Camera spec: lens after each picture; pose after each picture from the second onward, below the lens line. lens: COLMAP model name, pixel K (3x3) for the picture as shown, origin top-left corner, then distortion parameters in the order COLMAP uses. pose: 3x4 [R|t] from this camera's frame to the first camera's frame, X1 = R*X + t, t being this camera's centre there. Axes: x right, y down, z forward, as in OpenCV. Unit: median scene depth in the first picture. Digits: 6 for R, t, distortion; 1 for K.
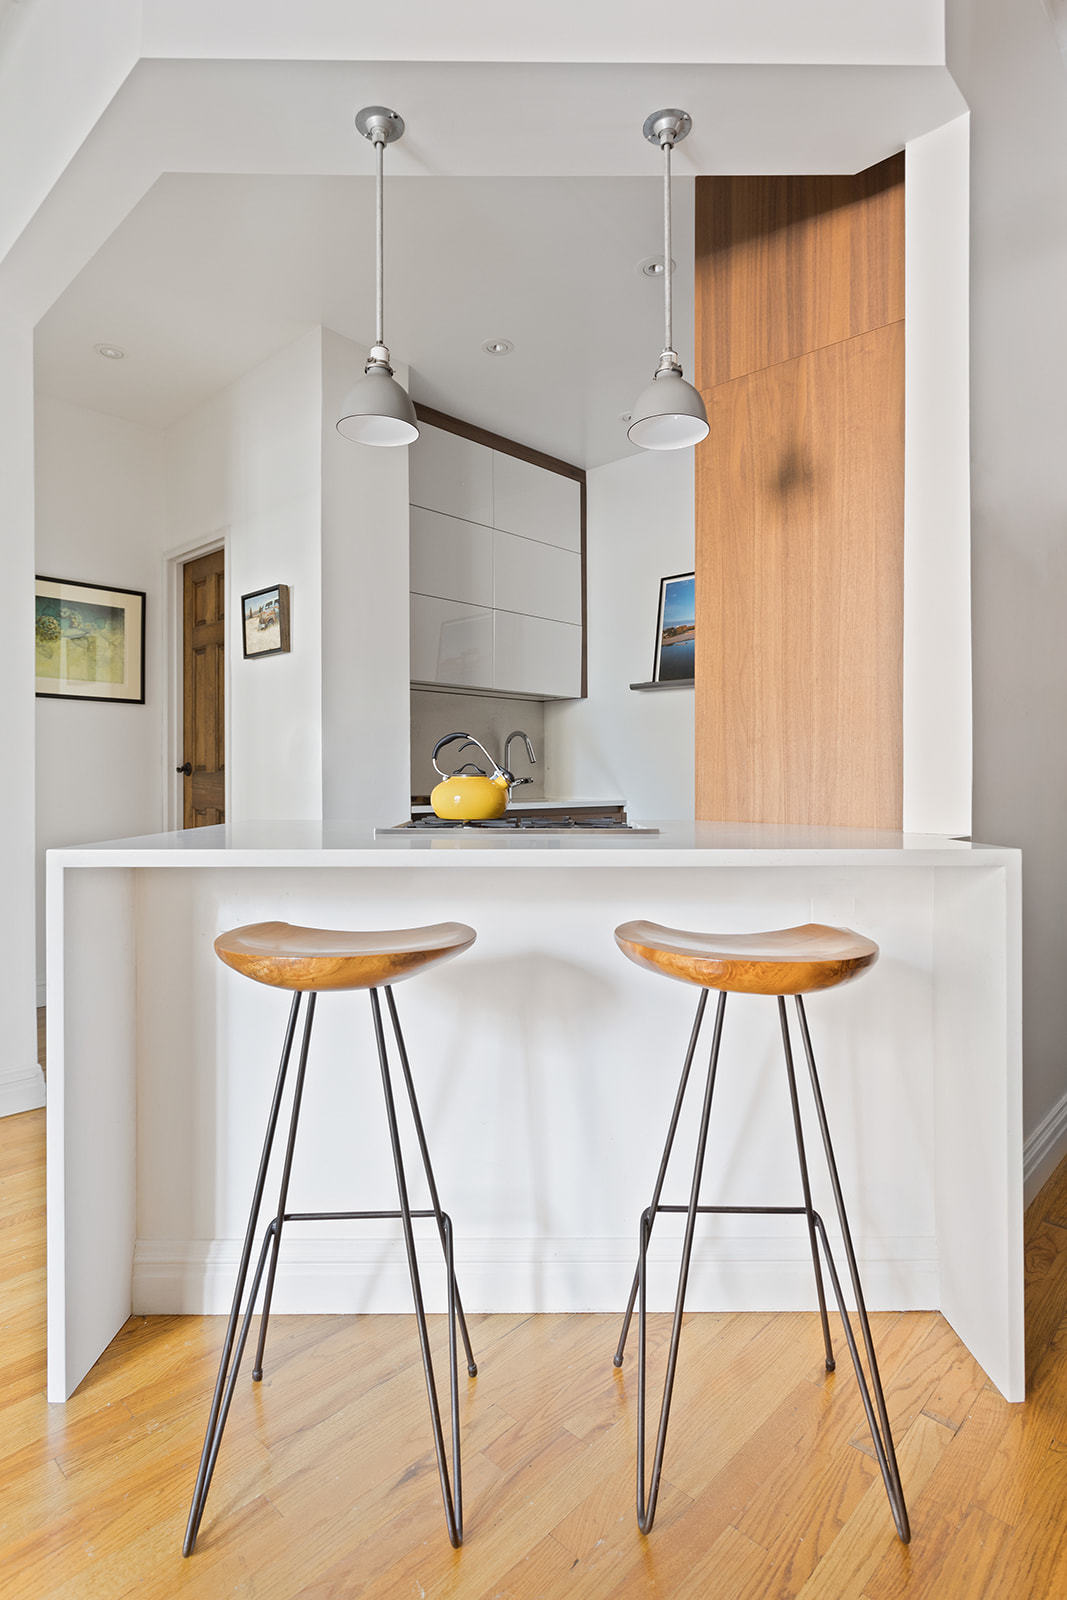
lens RADIAL K [[855.8, 0, 535.3], [0, 855.8, 792.9], [0, 0, 1]] dist [-0.001423, -0.000356]
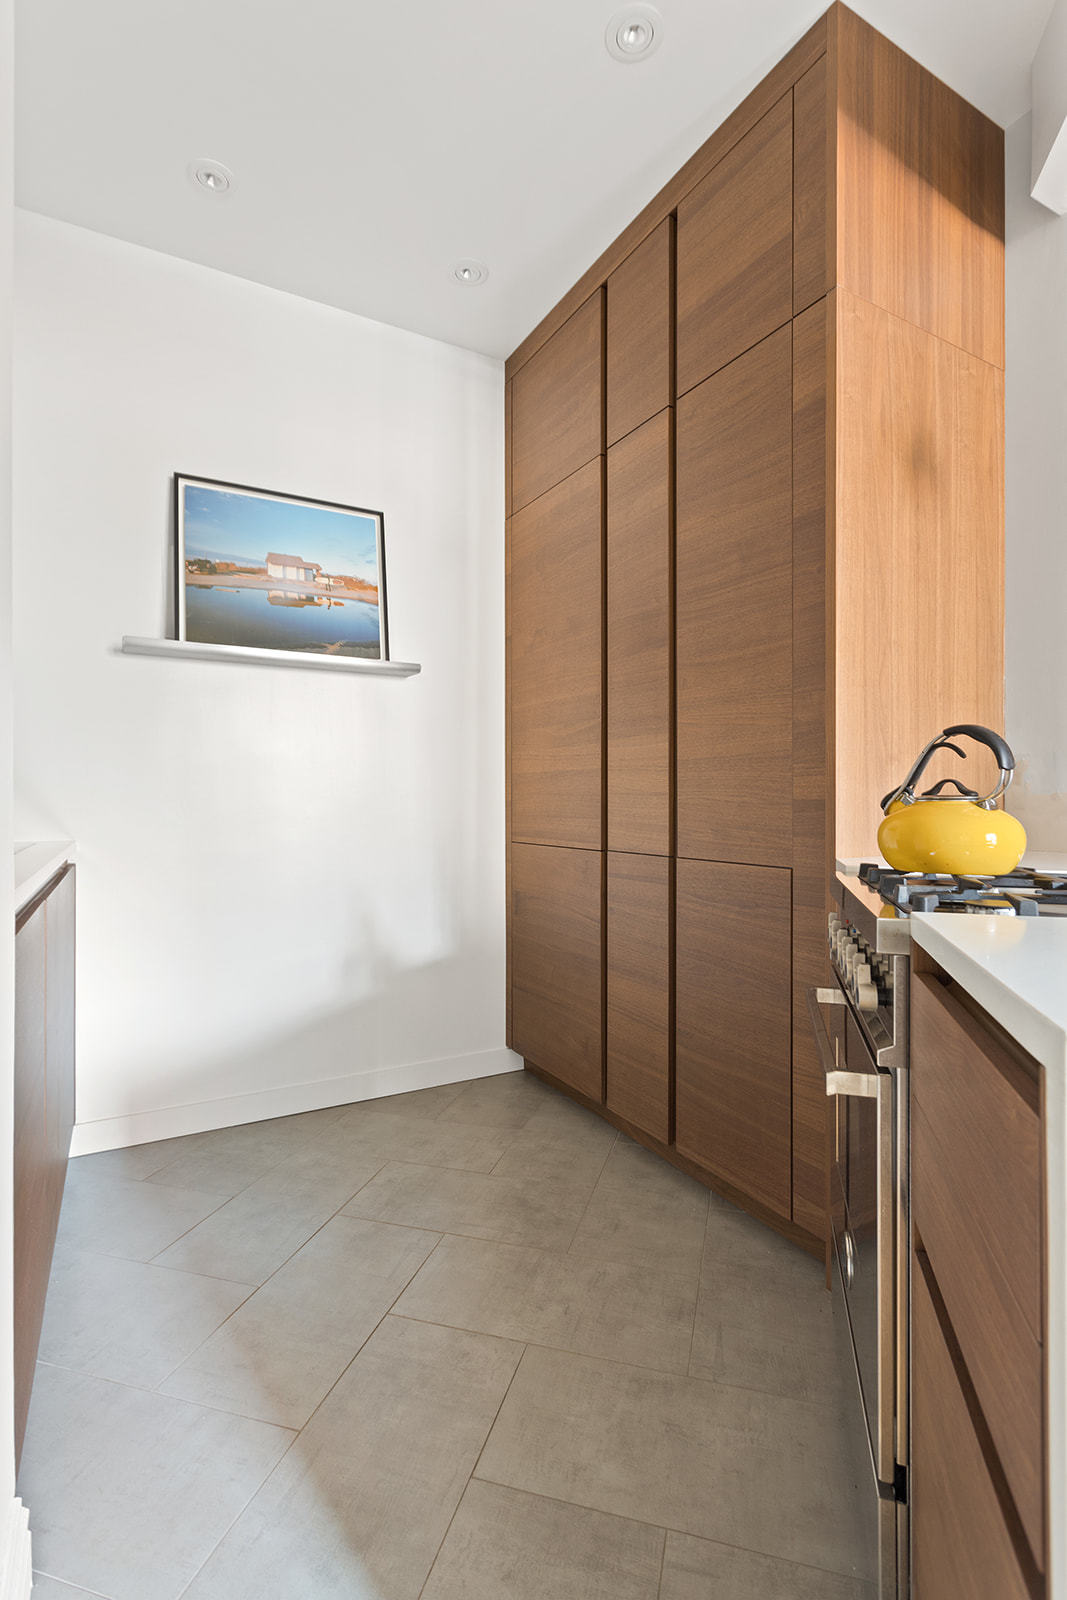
lens RADIAL K [[773.7, 0, 530.5], [0, 773.7, 799.7], [0, 0, 1]] dist [0.003225, 0.000569]
pose [[0.281959, -0.006000, 0.959408, -0.314234], [0.022379, 0.999750, -0.000325, -0.014235], [-0.959166, 0.021562, 0.282022, 0.623389]]
